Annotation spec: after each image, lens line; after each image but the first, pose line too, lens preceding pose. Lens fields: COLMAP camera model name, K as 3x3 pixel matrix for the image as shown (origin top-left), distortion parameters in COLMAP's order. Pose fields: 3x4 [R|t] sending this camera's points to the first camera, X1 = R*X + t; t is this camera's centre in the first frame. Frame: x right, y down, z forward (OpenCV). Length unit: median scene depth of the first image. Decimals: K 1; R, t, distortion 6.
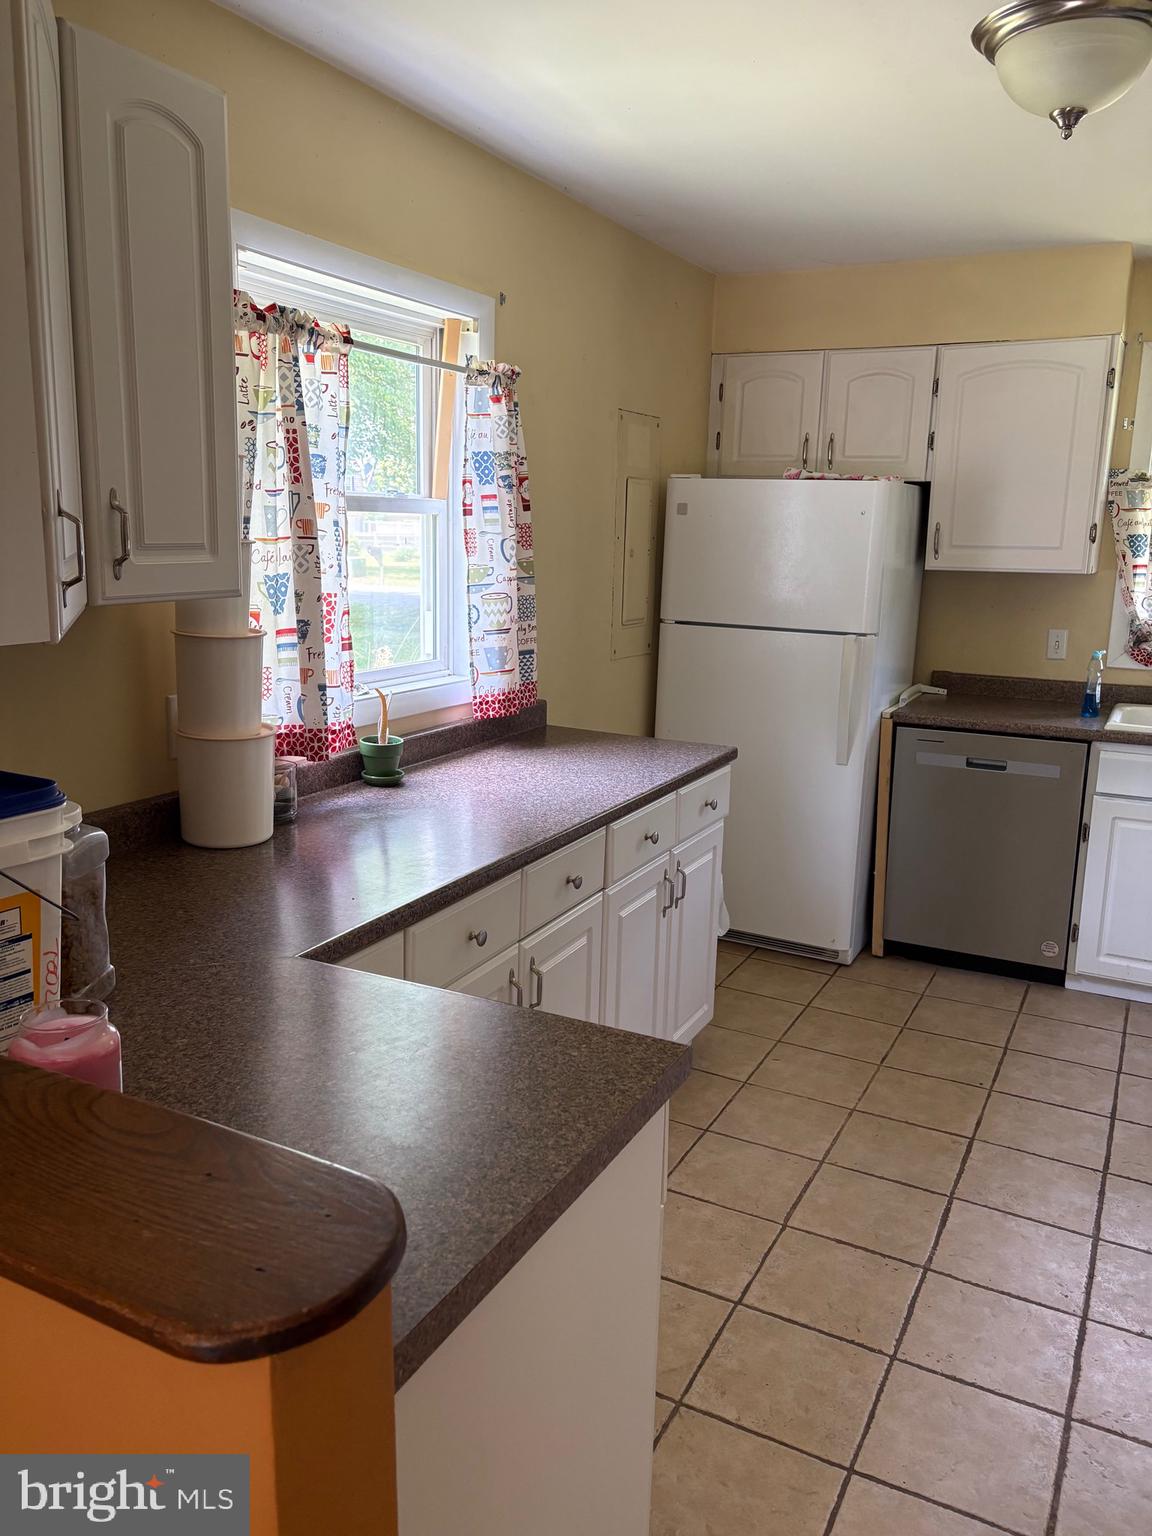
lens RADIAL K [[1149.0, 0, 571.8], [0, 1149.0, 763.9], [0, 0, 1]] dist [0.057370, -0.062313]
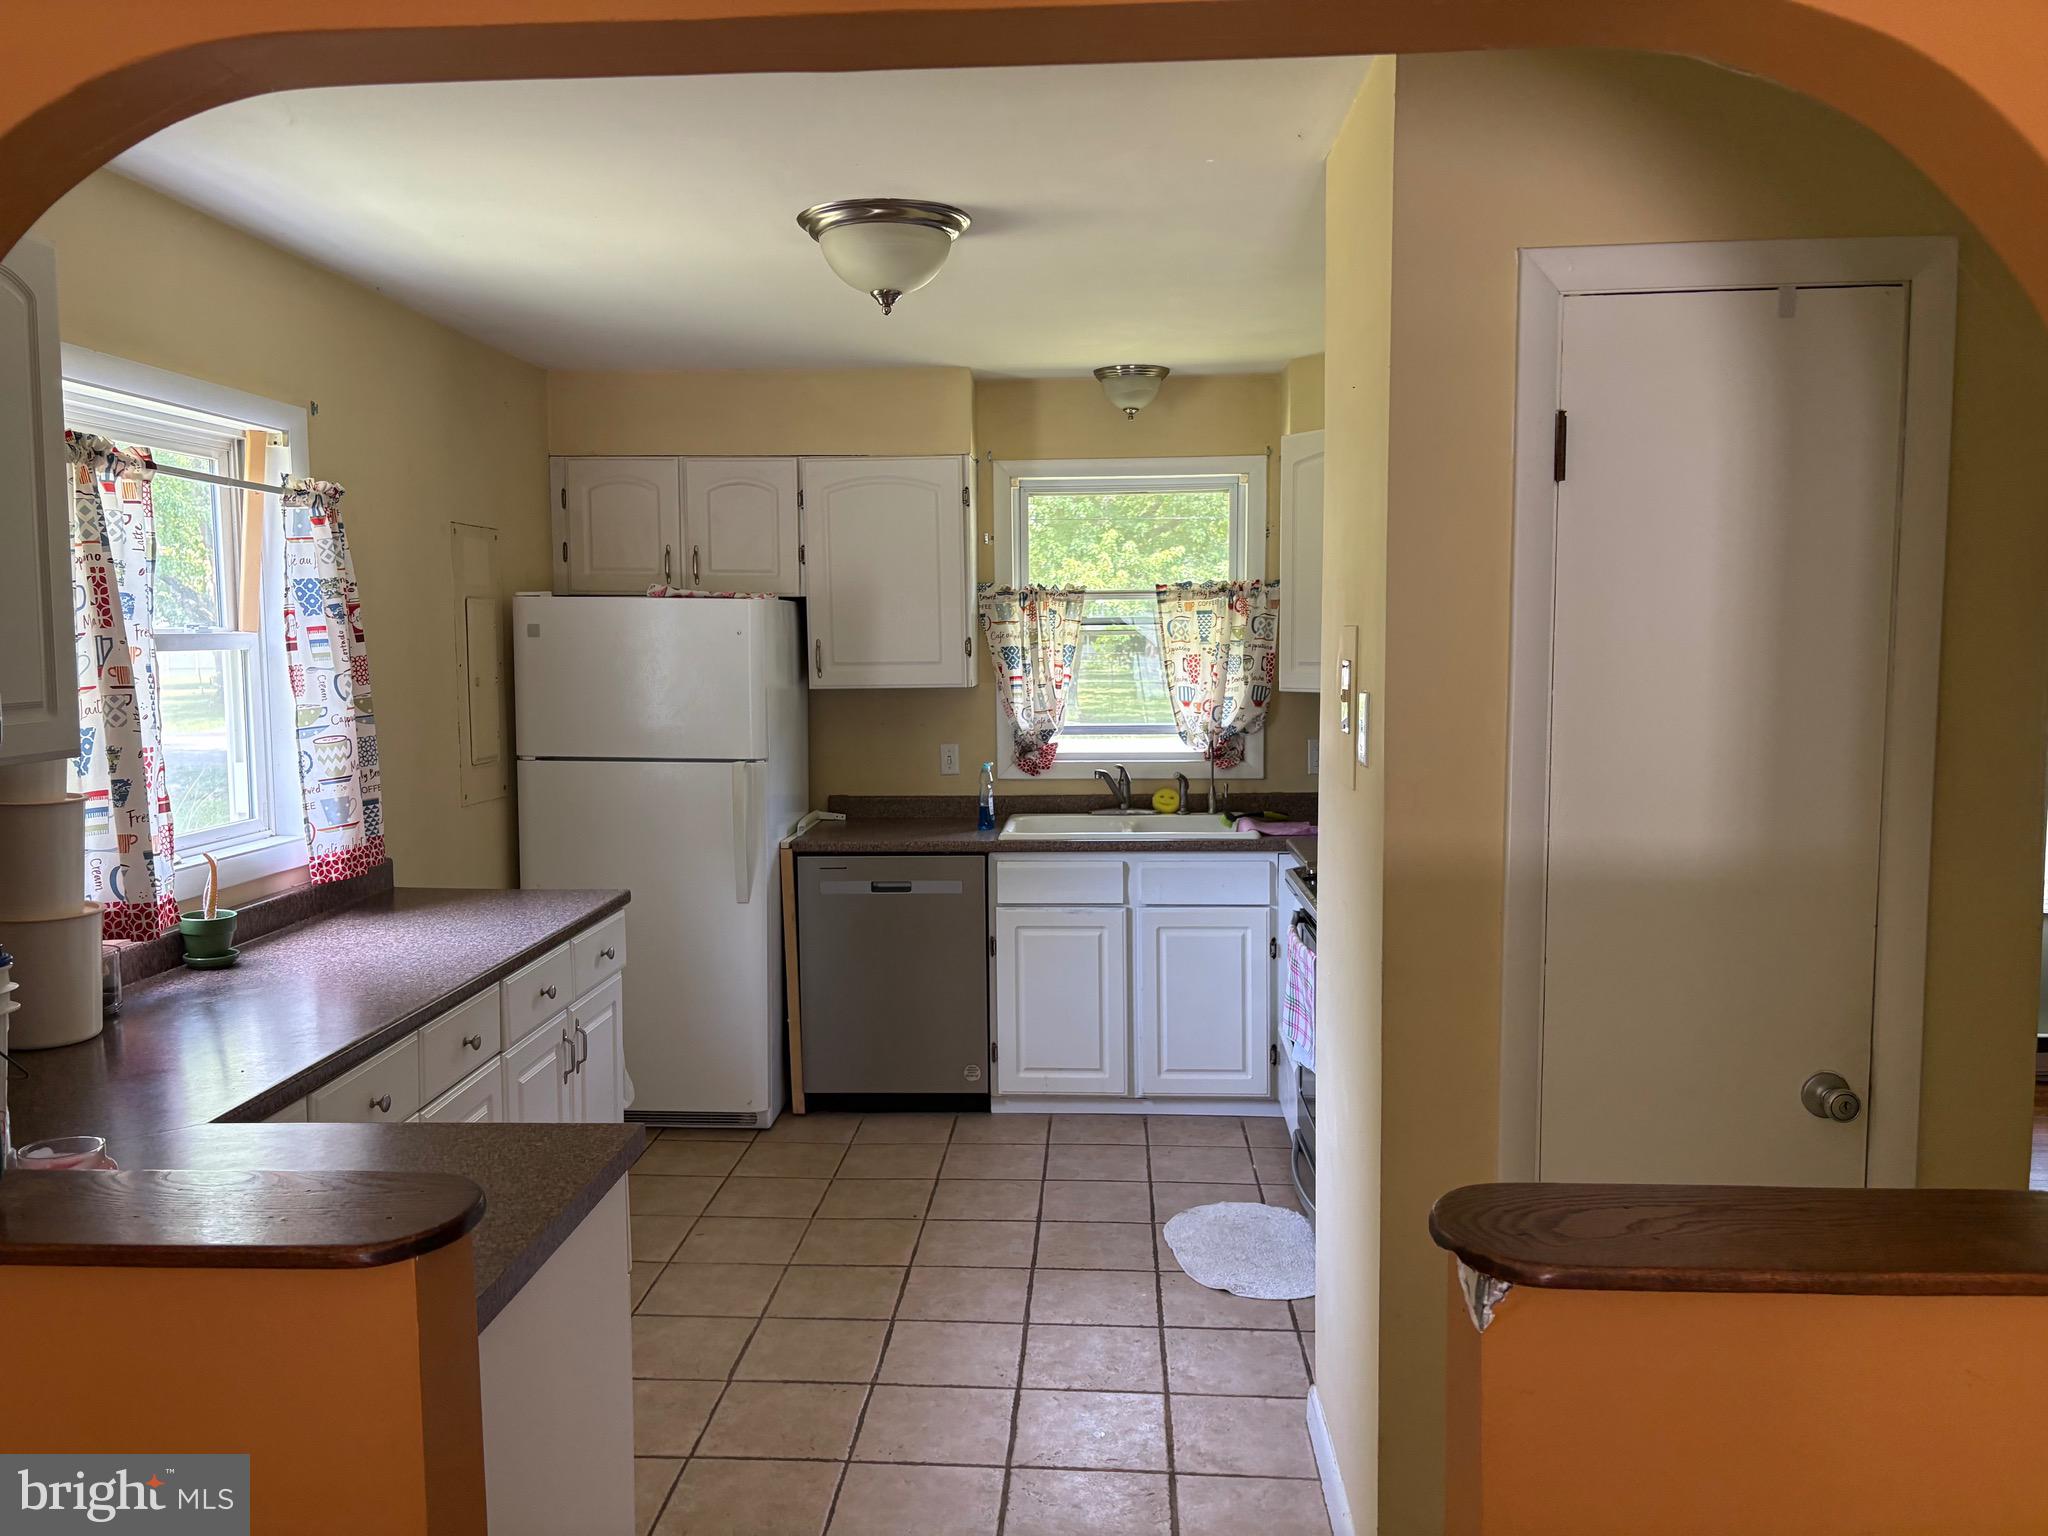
lens RADIAL K [[1532.0, 0, 1015.6], [0, 1532.0, 782.6], [0, 0, 1]] dist [0.057370, -0.062313]
pose [[0.910972, -0.066486, 0.407075, -0.075329], [0.108190, 0.990884, -0.080277, 0.035721], [-0.398027, 0.117171, 0.909860, -0.266997]]
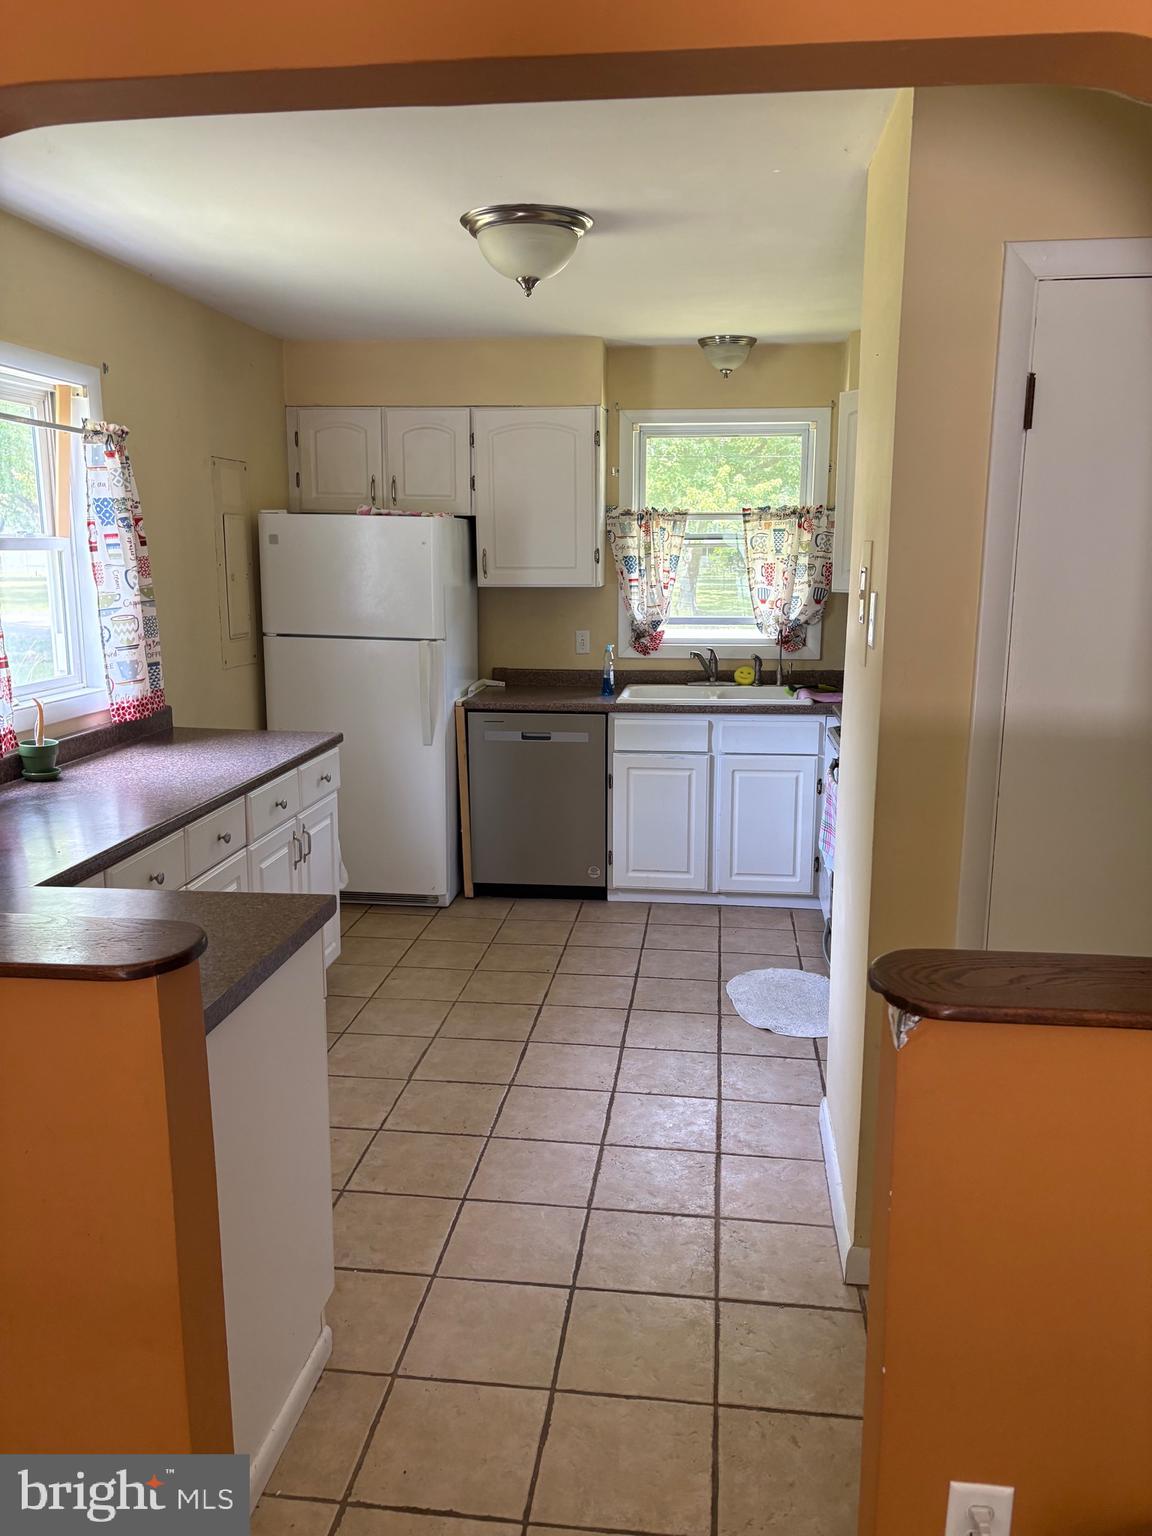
lens RADIAL K [[1149.0, 0, 588.6], [0, 1149.0, 772.2], [0, 0, 1]] dist [0.057370, -0.062313]
pose [[0.932279, -0.085899, 0.351393, -0.054789], [0.087755, 0.996085, 0.010671, 0.043073], [-0.350934, 0.020888, 0.936167, -0.293517]]
